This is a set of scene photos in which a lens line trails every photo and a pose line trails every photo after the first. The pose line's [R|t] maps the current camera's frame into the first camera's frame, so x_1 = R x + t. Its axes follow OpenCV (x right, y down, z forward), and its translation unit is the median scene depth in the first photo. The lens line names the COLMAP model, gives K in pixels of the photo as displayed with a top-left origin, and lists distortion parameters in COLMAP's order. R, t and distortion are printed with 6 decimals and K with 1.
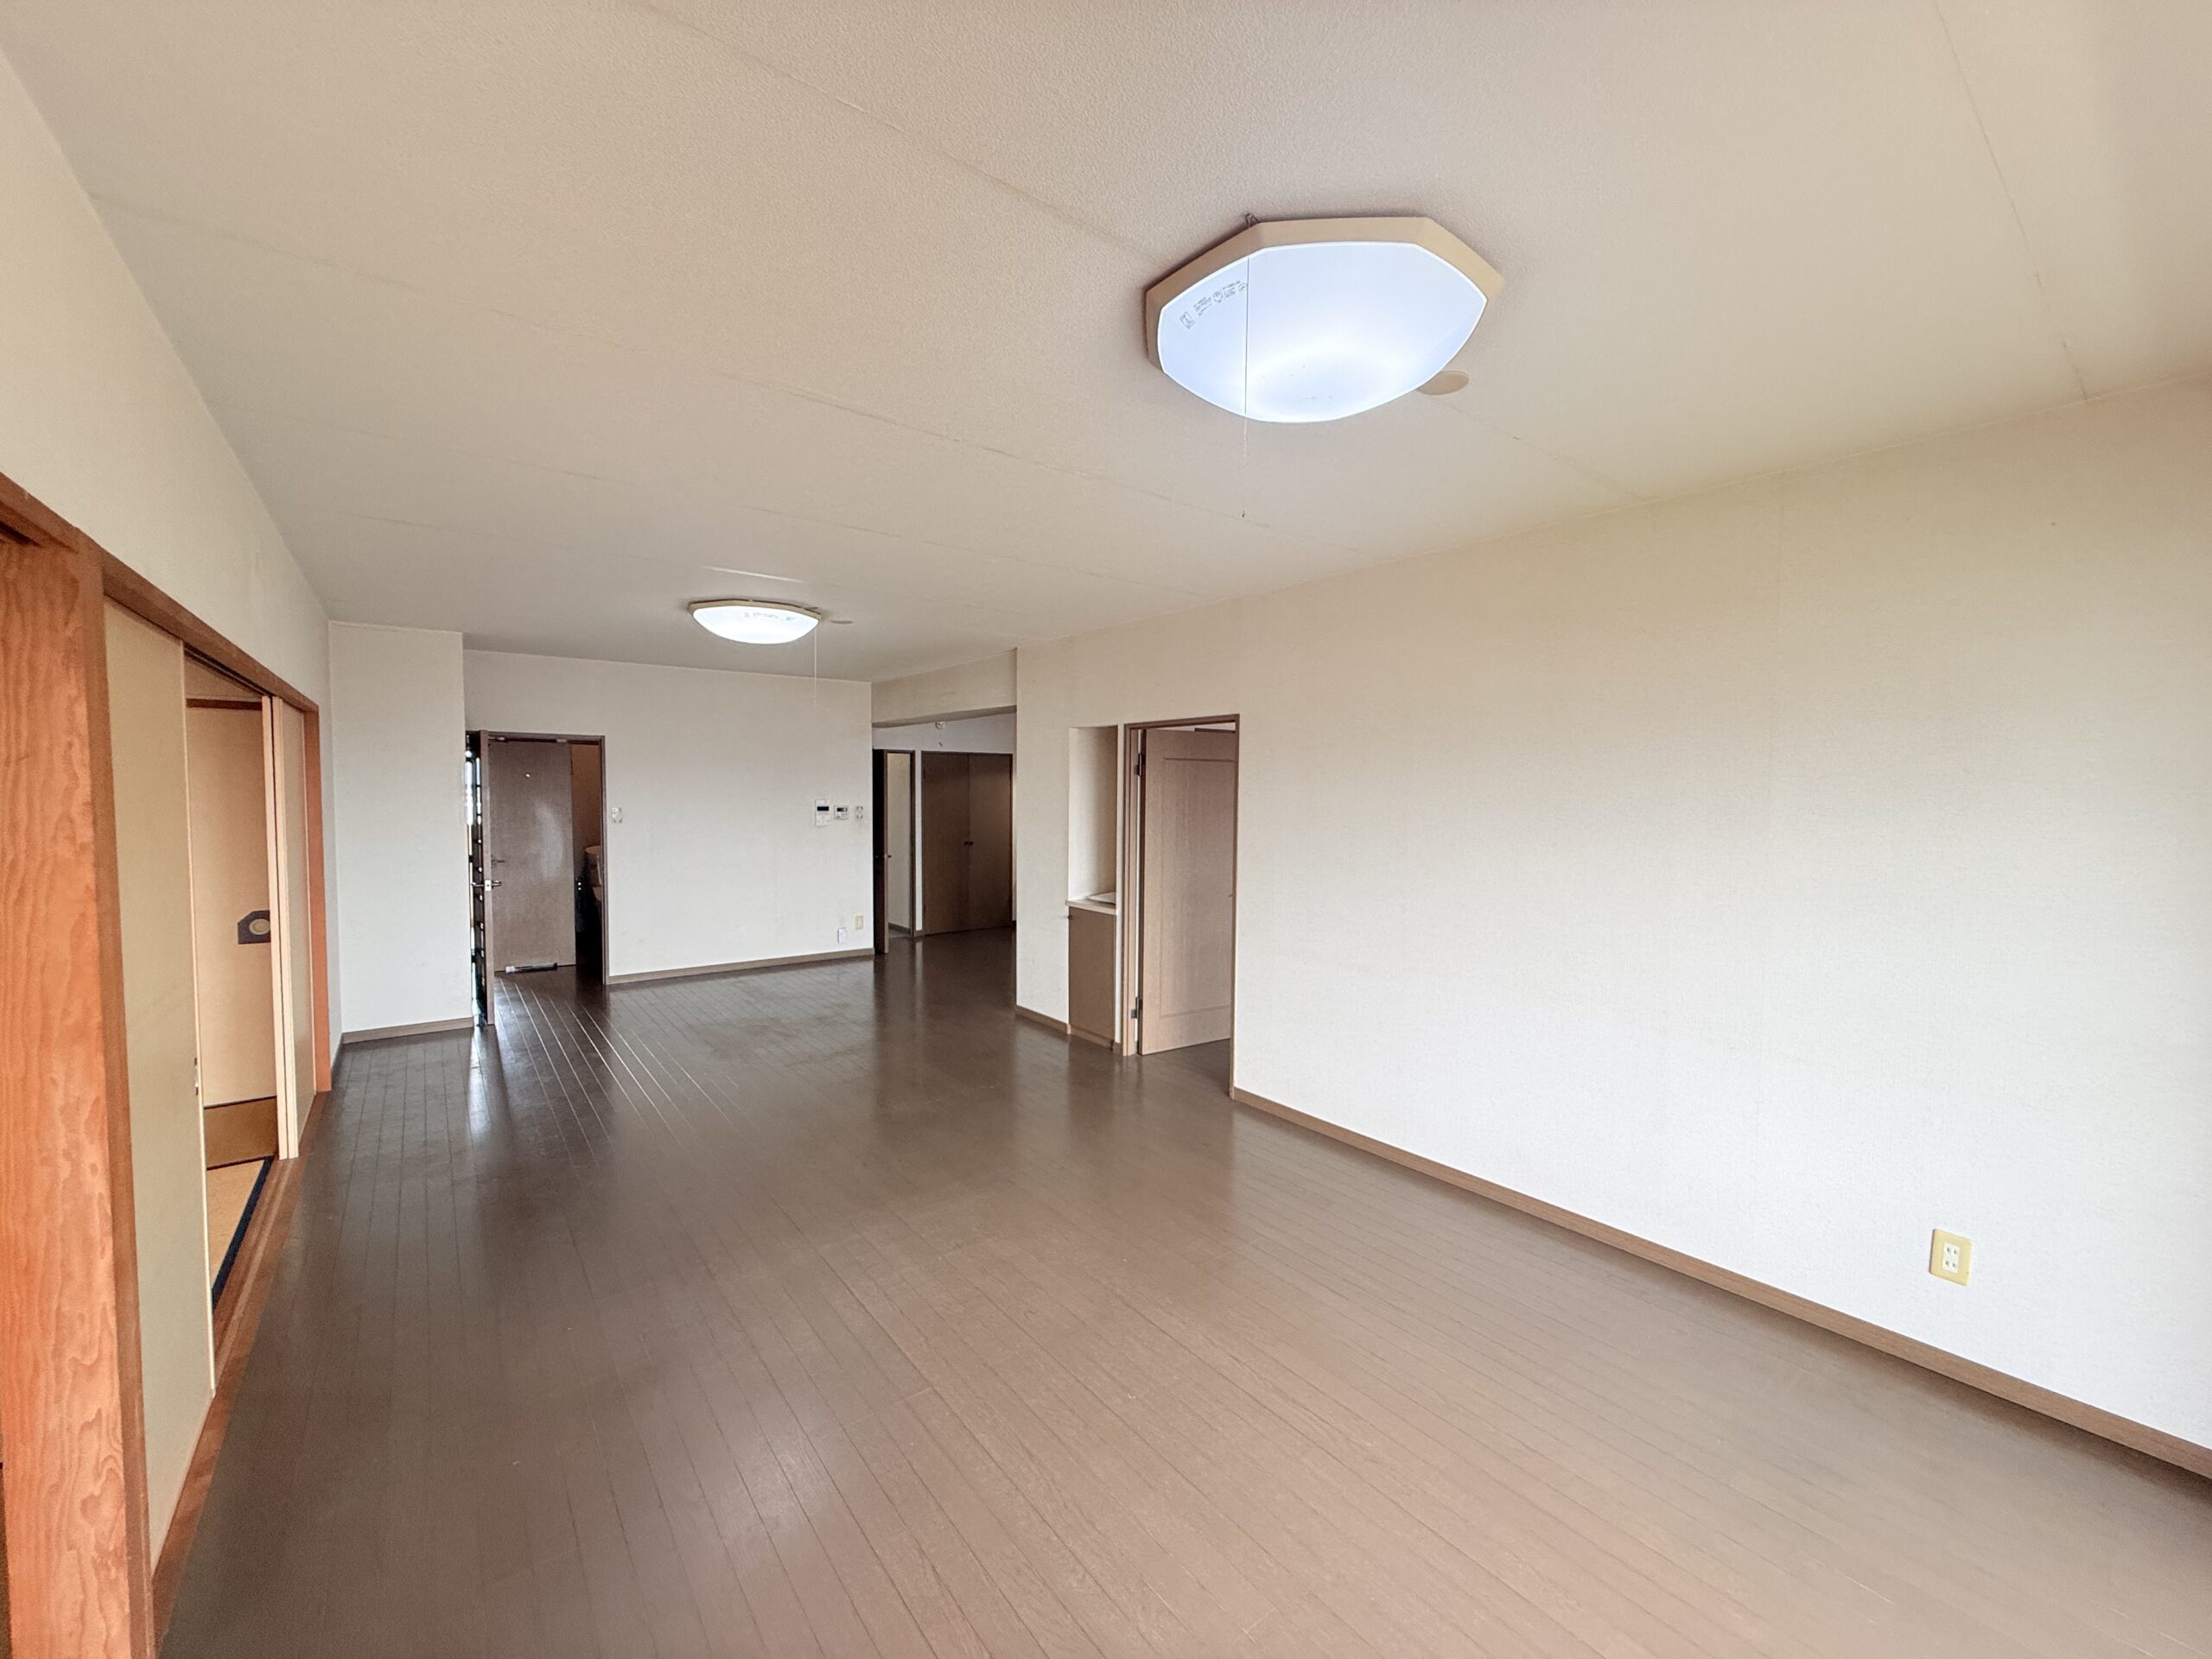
lens RADIAL K [[880.2, 0, 1097.4], [0, 880.2, 832.2], [0, 0, 1]] dist [-0.001095, 0.000586]
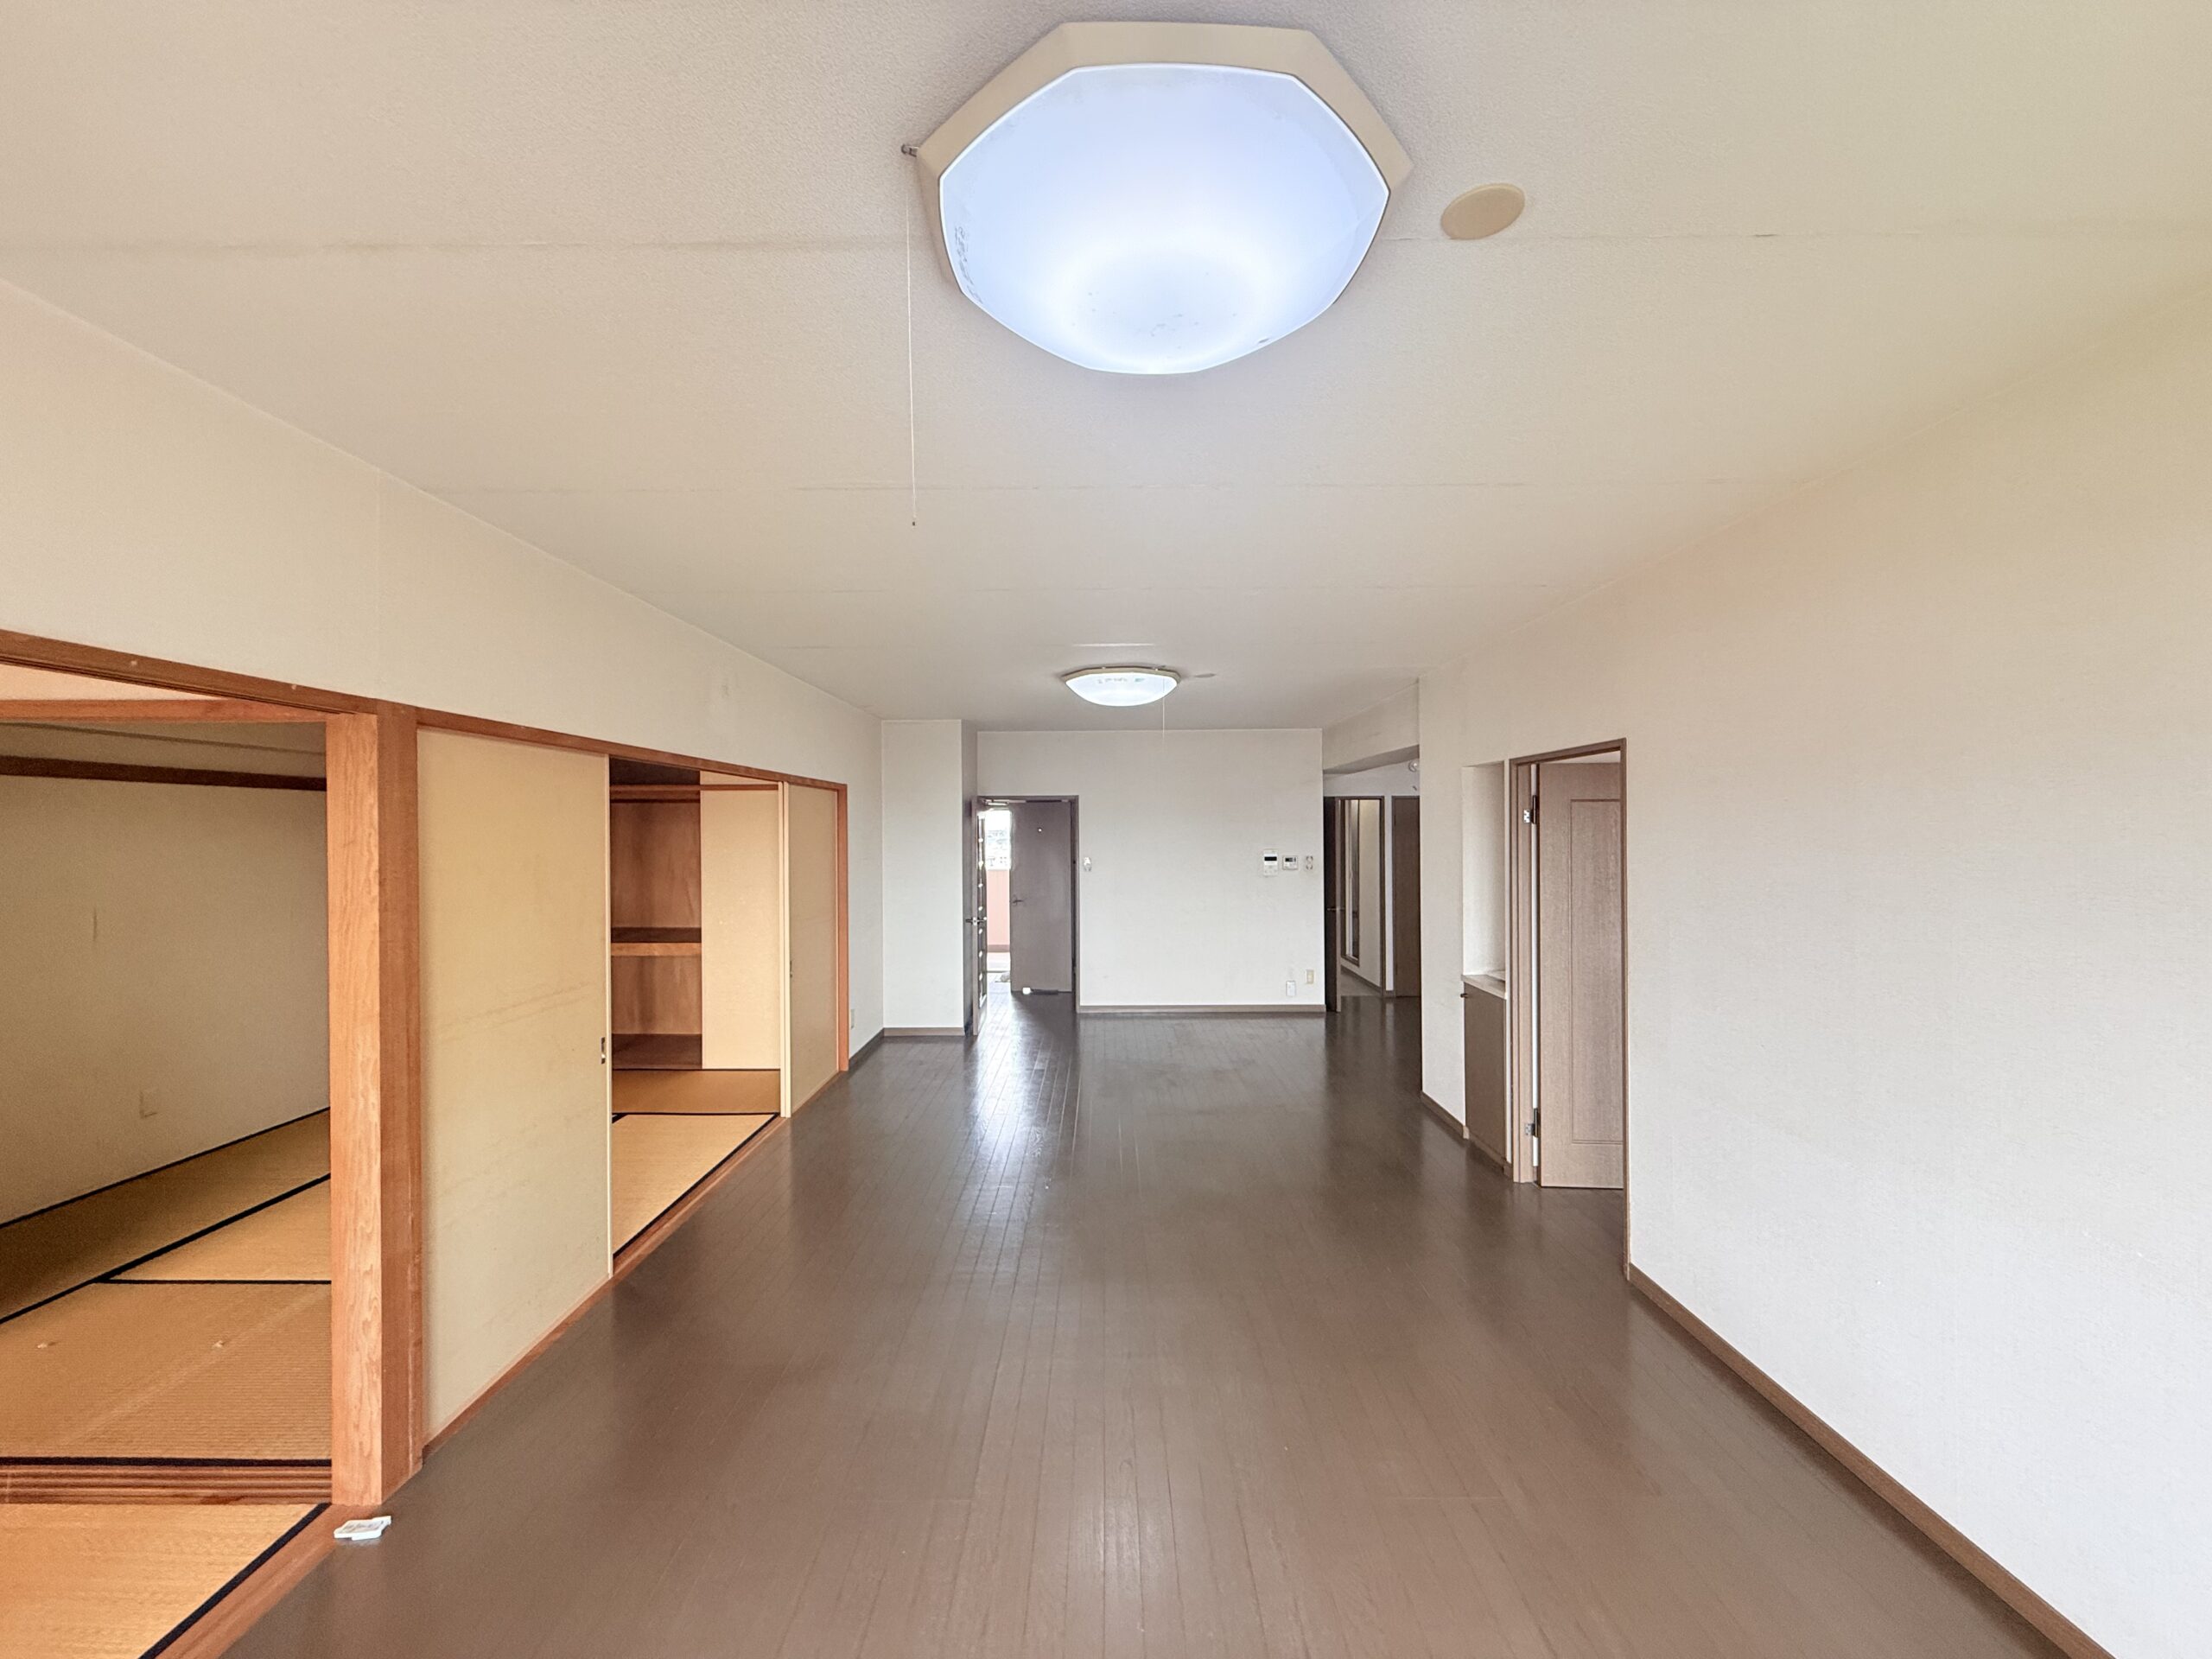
lens RADIAL K [[880.2, 0, 1104.3], [0, 880.2, 829.8], [0, 0, 1]] dist [-0.001095, 0.000586]
pose [[0.790300, -0.013227, -0.612577, 0.211058], [-0.018583, 0.998790, -0.045541, -0.014625], [0.612438, 0.047375, 0.789098, 0.135408]]
